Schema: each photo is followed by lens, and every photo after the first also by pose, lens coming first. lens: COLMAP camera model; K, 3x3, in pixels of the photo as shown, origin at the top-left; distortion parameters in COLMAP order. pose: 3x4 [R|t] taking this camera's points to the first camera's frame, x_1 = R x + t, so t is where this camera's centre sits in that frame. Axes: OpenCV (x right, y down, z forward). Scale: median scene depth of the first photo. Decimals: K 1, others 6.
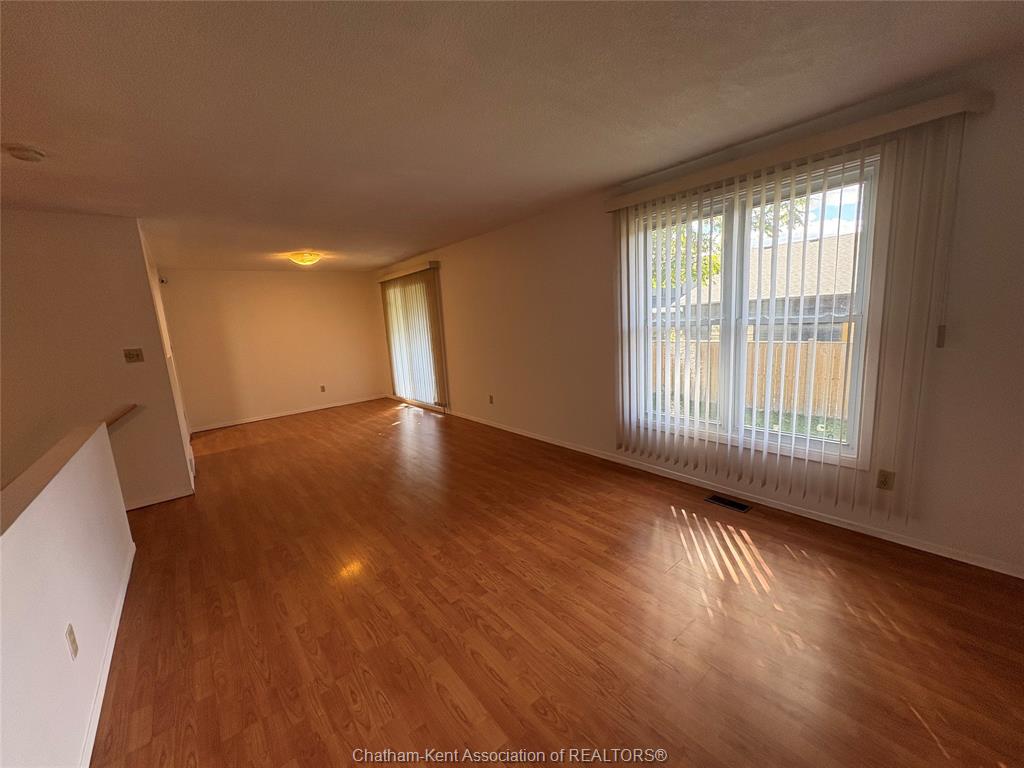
lens RADIAL K [[408.0, 0, 510.5], [0, 408.0, 383.0], [0, 0, 1]] dist [0.001991, 0.000482]
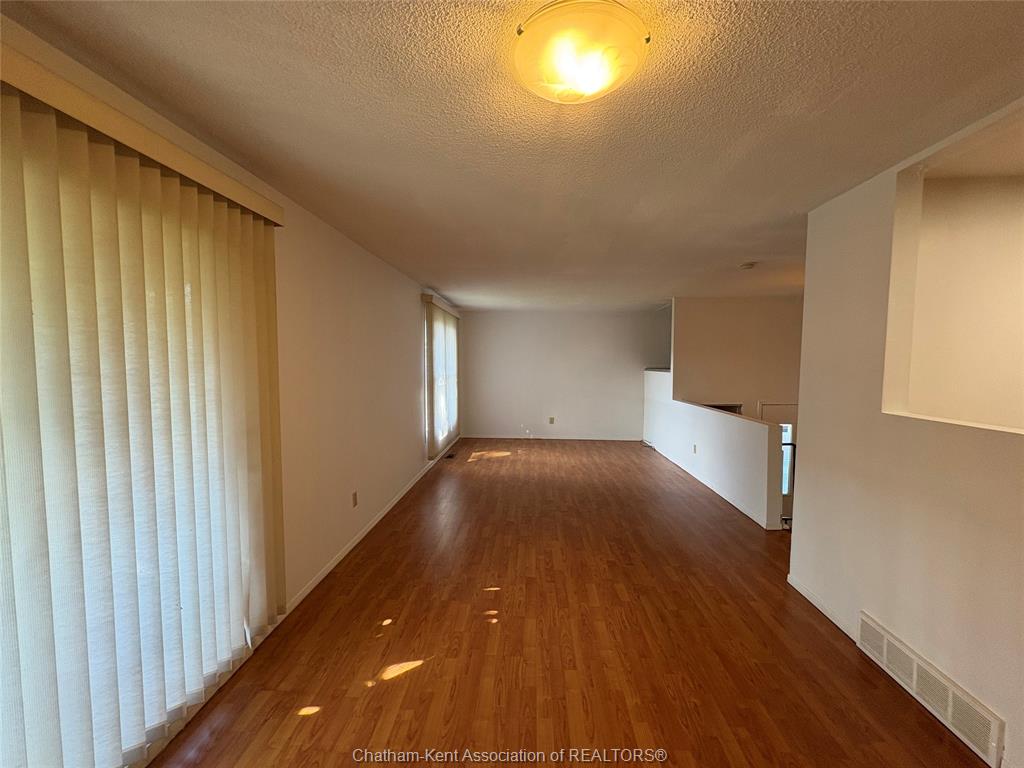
lens RADIAL K [[408.0, 0, 513.0], [0, 408.0, 384.7], [0, 0, 1]] dist [0.001991, 0.000482]
pose [[-0.742216, 0.023330, 0.669755, -0.998453], [0.153523, 0.978736, 0.136040, -0.272939], [-0.652339, 0.203794, -0.730015, 1.963843]]
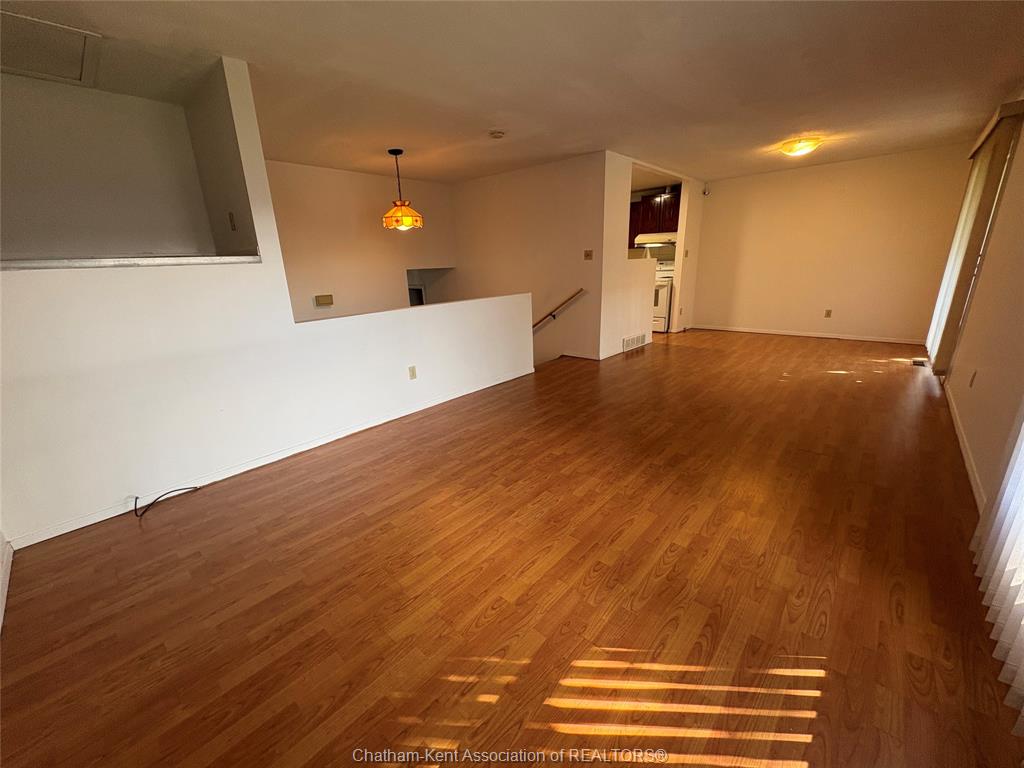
lens RADIAL K [[408.0, 0, 512.5], [0, 408.0, 382.3], [0, 0, 1]] dist [0.001991, 0.000482]
pose [[0.151782, 0.335587, -0.929701, 0.553612], [-0.134708, 0.938845, 0.316896, -0.065789], [0.979191, 0.077139, 0.187707, 0.498313]]
